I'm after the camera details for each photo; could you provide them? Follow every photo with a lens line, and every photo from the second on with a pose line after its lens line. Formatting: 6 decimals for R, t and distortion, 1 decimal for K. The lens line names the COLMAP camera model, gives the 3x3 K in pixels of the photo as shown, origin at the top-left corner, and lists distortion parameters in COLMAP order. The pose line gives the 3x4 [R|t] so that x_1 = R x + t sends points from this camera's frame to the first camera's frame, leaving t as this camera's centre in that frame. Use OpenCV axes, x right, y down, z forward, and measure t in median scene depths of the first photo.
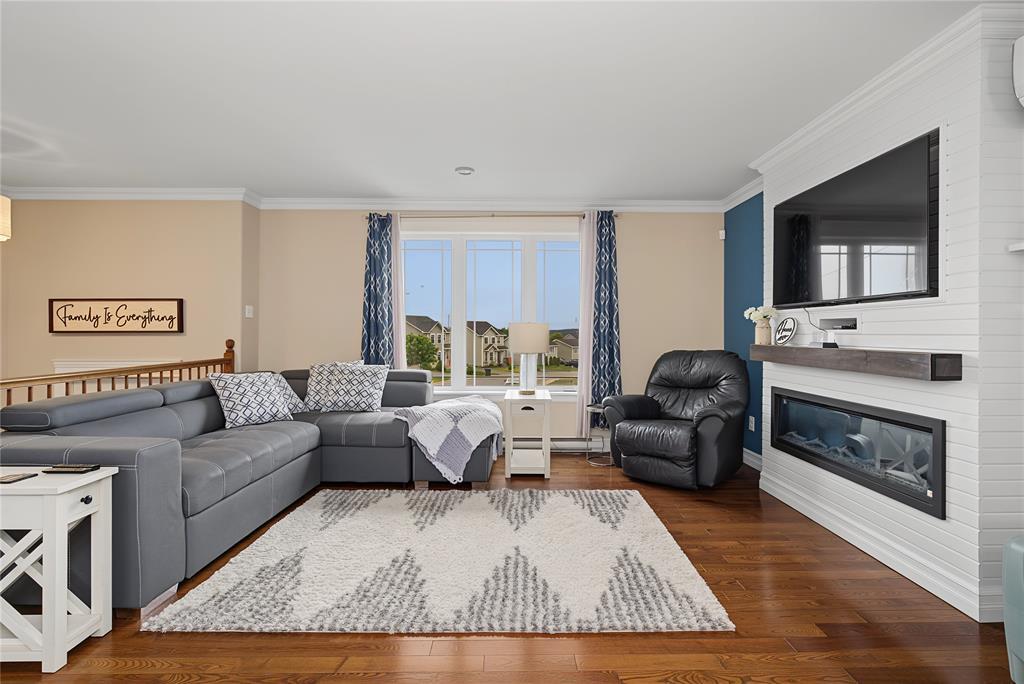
lens RADIAL K [[475.8, 0, 522.8], [0, 475.8, 335.4], [0, 0, 1]] dist [-0.007418, 0.000295]
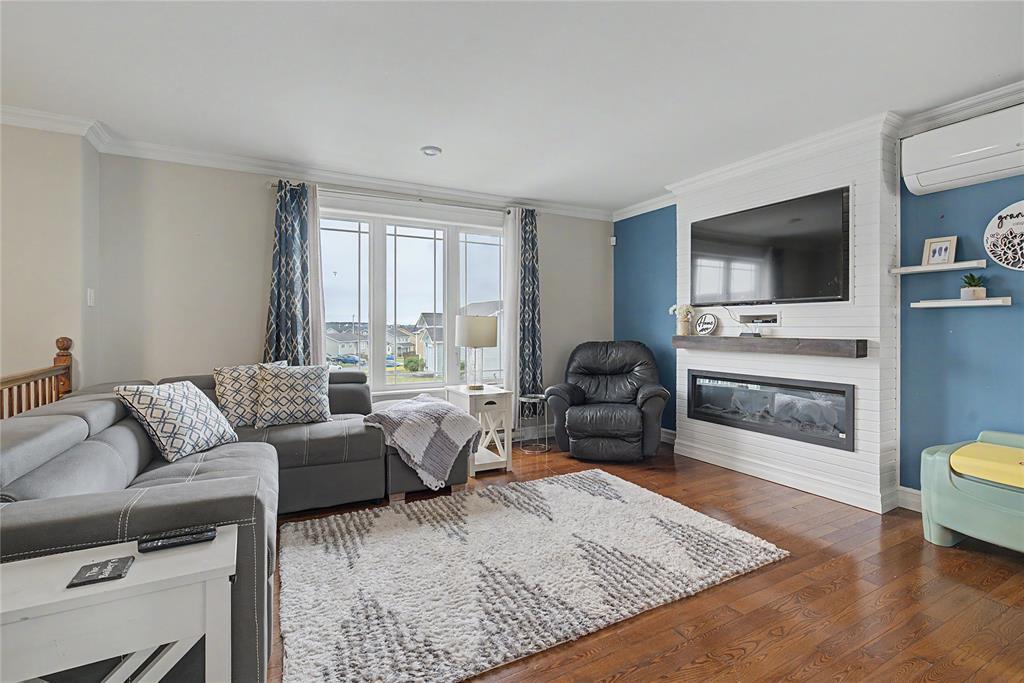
lens RADIAL K [[475.8, 0, 522.8], [0, 475.8, 334.9], [0, 0, 1]] dist [-0.007418, 0.000295]
pose [[0.882826, -0.011284, 0.469564, -0.429357], [0.005926, 0.999899, 0.012888, -0.000336], [-0.469662, -0.008595, 0.882804, 0.109547]]
